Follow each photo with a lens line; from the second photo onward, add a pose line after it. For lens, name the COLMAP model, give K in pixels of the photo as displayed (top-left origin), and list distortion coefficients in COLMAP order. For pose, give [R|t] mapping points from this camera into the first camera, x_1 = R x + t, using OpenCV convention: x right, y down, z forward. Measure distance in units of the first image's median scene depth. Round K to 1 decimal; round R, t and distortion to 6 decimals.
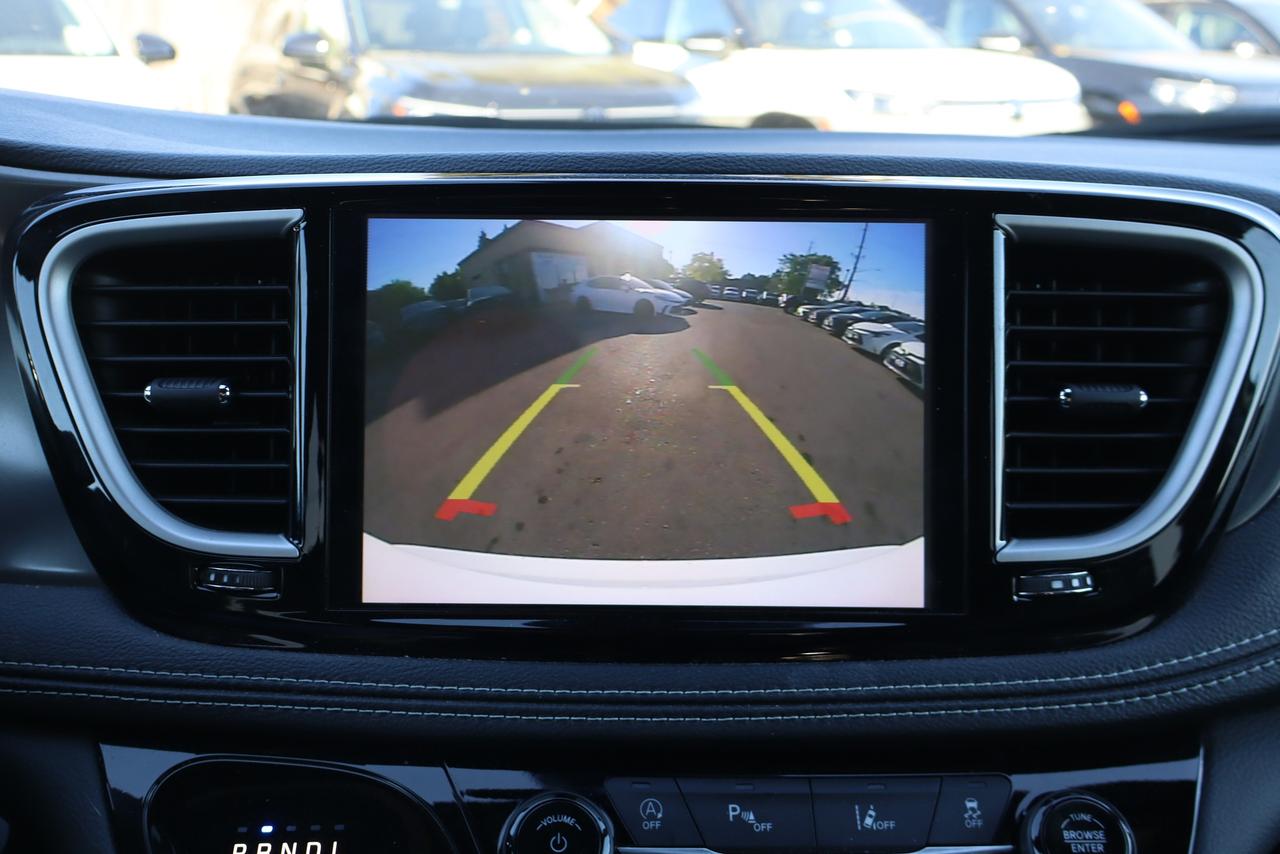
lens RADIAL K [[1241.5, 0, 639.9], [0, 1241.5, 433.4], [0, 0, 1]] dist [0.005883, 0.000000]
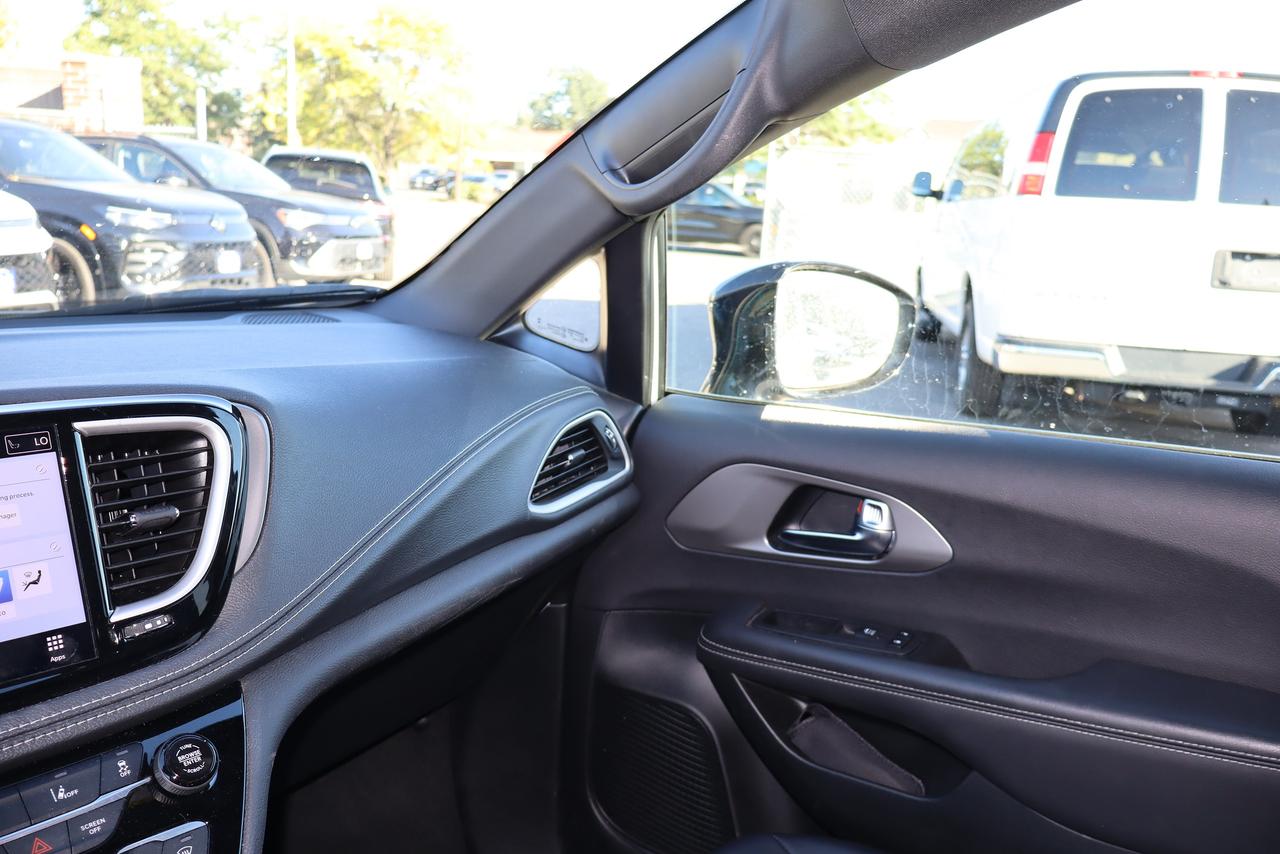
lens RADIAL K [[1066.3, 0, 642.7], [0, 1066.3, 419.5], [0, 0, 1]] dist [0.010724, -0.021006]
pose [[0.666334, -0.121079, 0.735758, -0.276867], [0.170944, 0.985254, 0.007323, -0.059112], [-0.725795, 0.120894, 0.677205, -0.573485]]
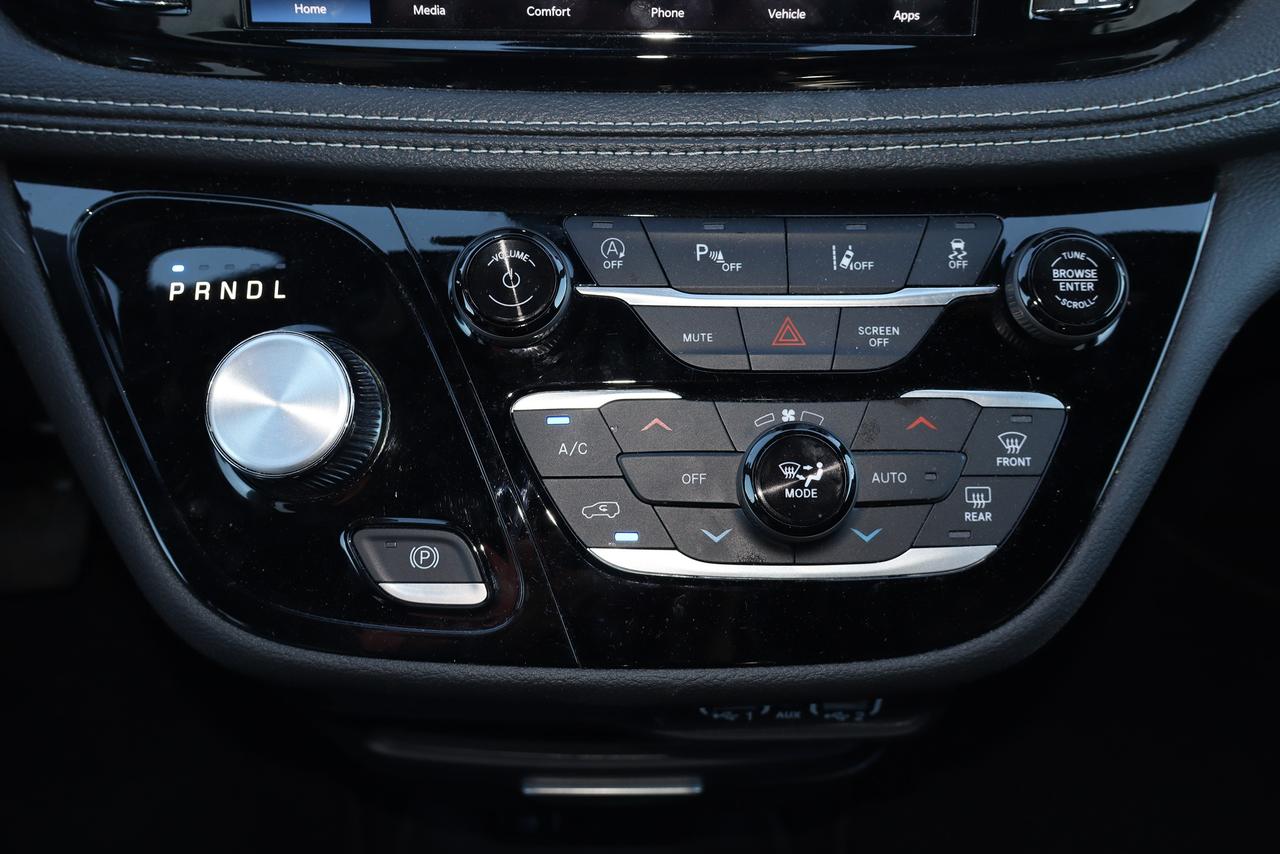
lens RADIAL K [[1241.5, 0, 642.2], [0, 1241.5, 427.6], [0, 0, 1]] dist [0.005883, 0.000000]
pose [[0.999983, 0.005018, -0.002889, 0.033249], [-0.003641, 0.932920, 0.360064, 0.089346], [0.004502, -0.360048, 0.932923, 0.080687]]
